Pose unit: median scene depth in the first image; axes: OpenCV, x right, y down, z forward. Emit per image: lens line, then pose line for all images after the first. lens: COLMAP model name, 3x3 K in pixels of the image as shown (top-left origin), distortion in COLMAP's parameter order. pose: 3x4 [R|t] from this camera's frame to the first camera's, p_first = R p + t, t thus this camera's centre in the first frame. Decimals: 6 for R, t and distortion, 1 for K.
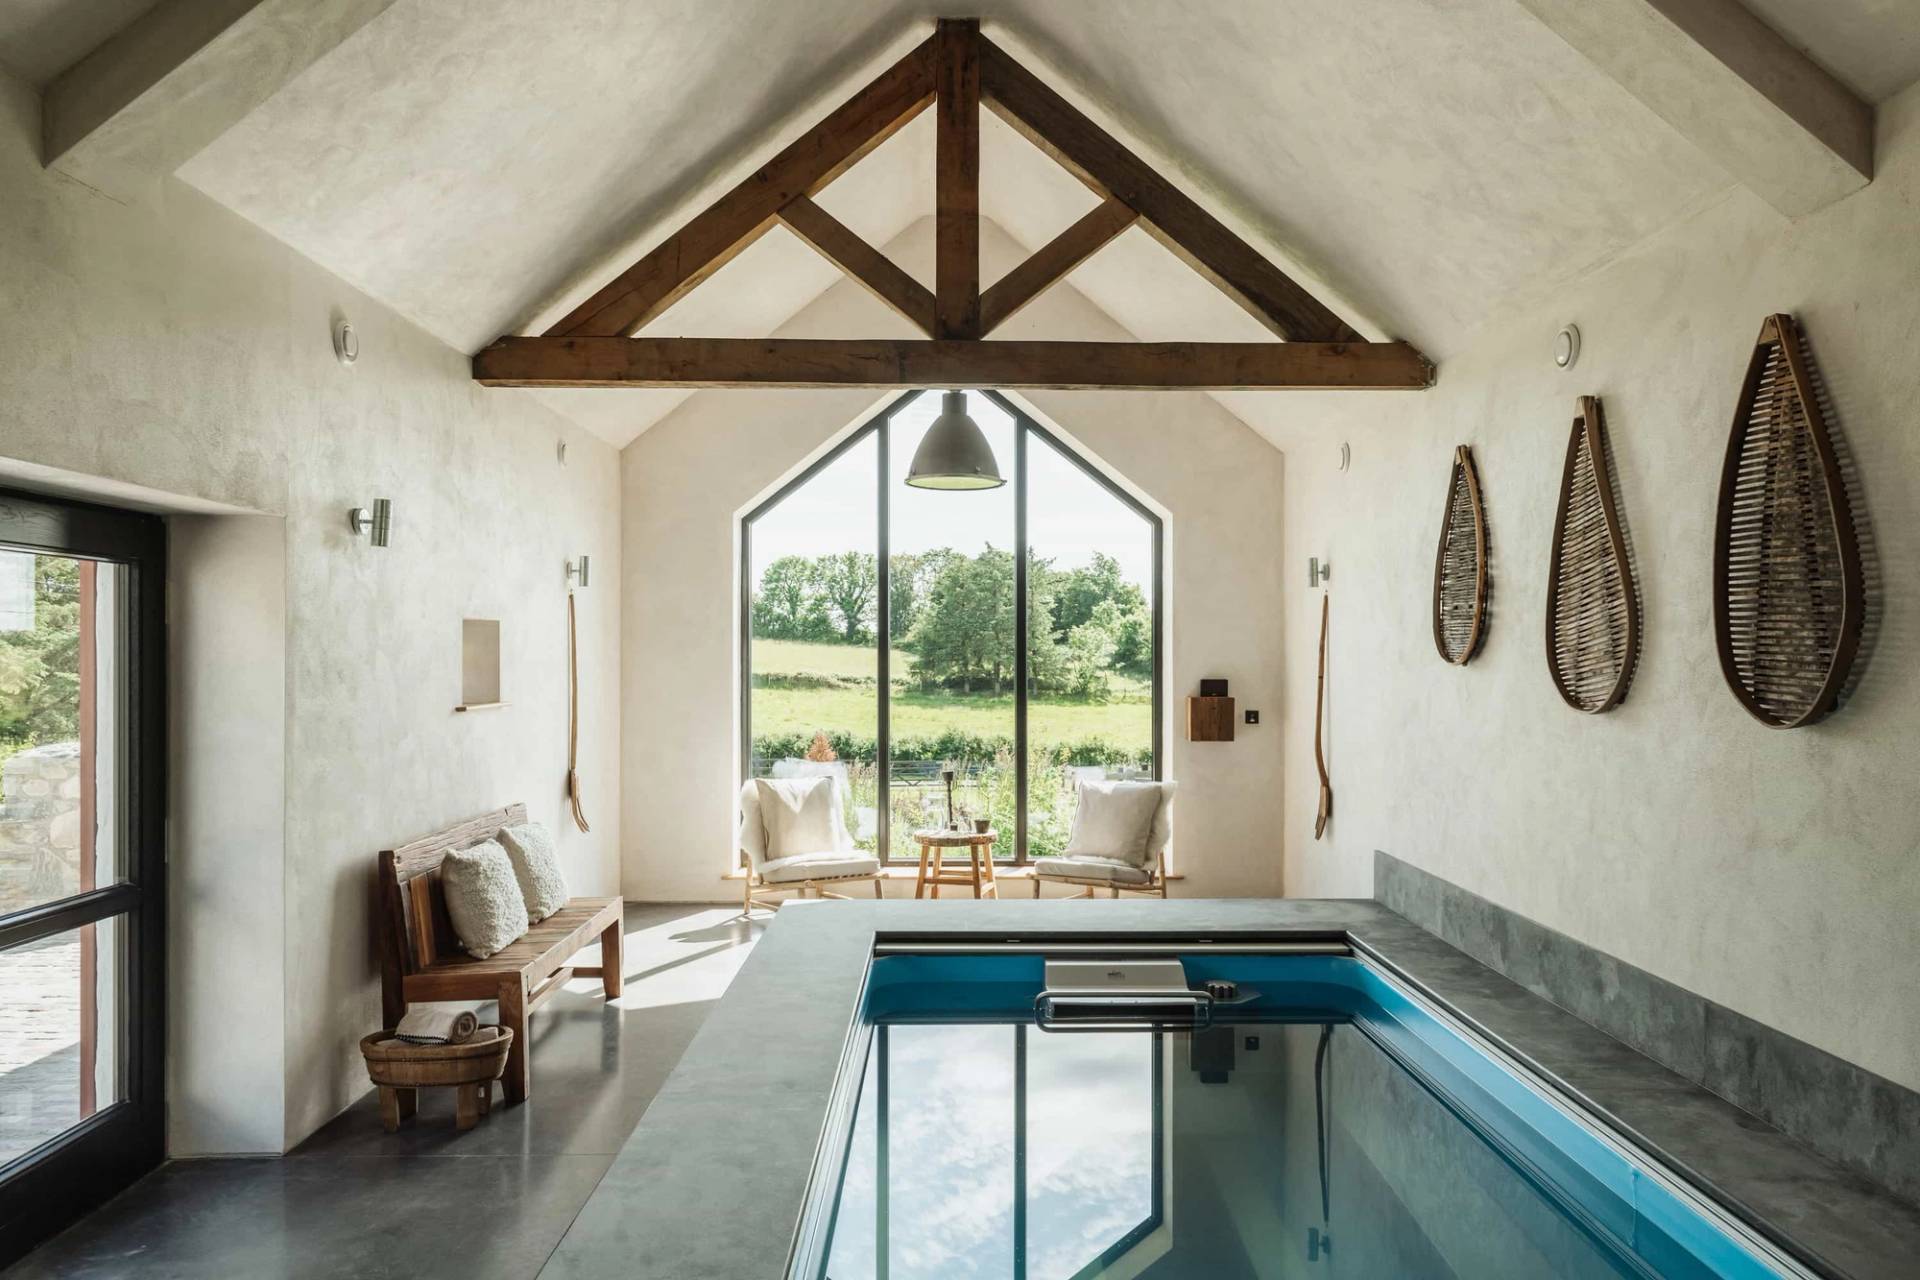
lens RADIAL K [[1319.4, 0, 889.5], [0, 1319.4, 744.6], [0, 0, 1]] dist [-0.006250, -0.007737]
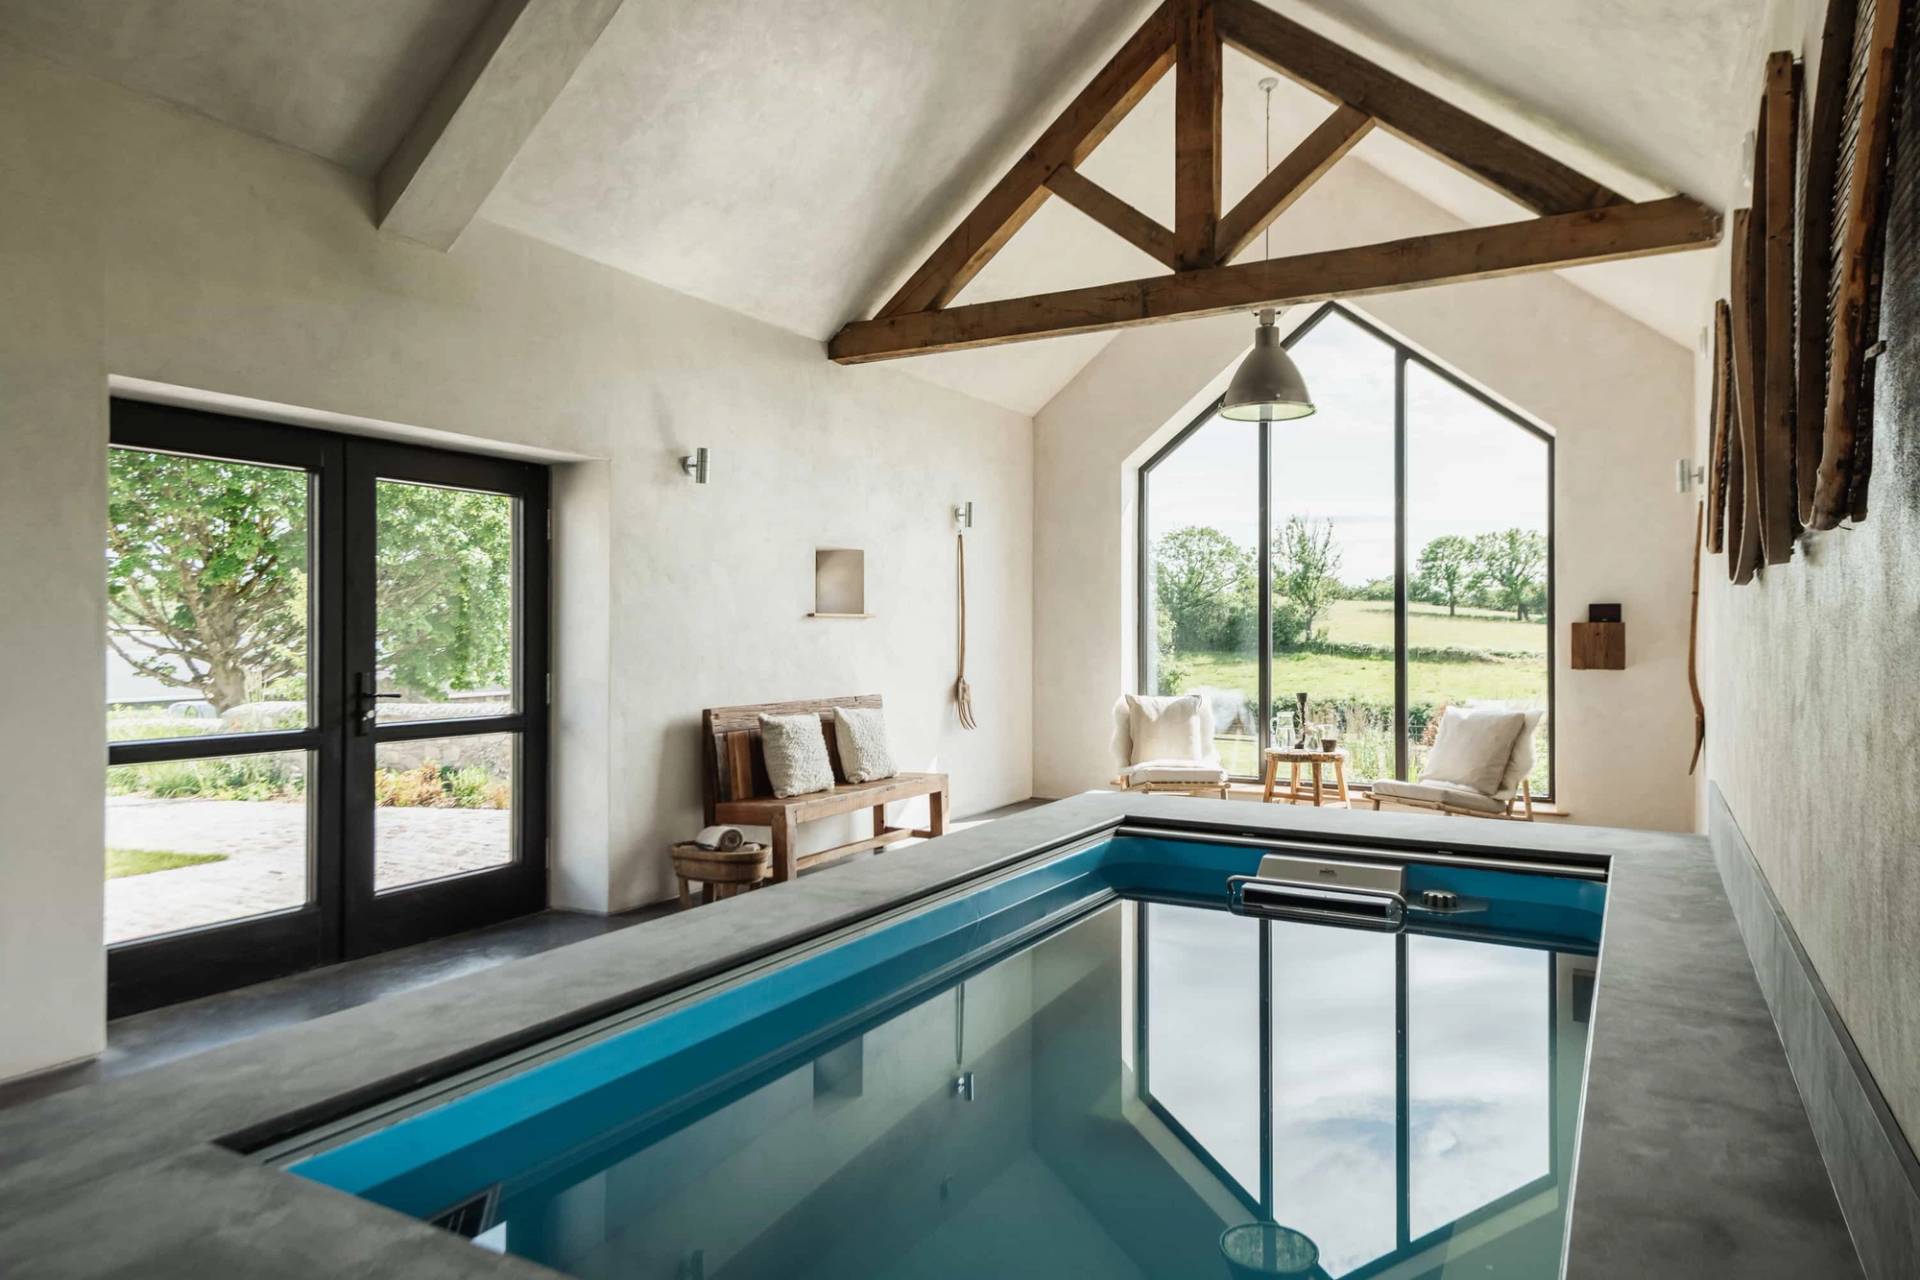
lens RADIAL K [[1164.9, 0, 948.6], [0, 1164.9, 715.7], [0, 0, 1]] dist [0.007055, -0.003161]
pose [[0.866041, 0.035551, -0.498707, 0.367860], [-0.037321, 0.999283, 0.006426, 0.059761], [0.498578, 0.013047, 0.866747, 0.073483]]
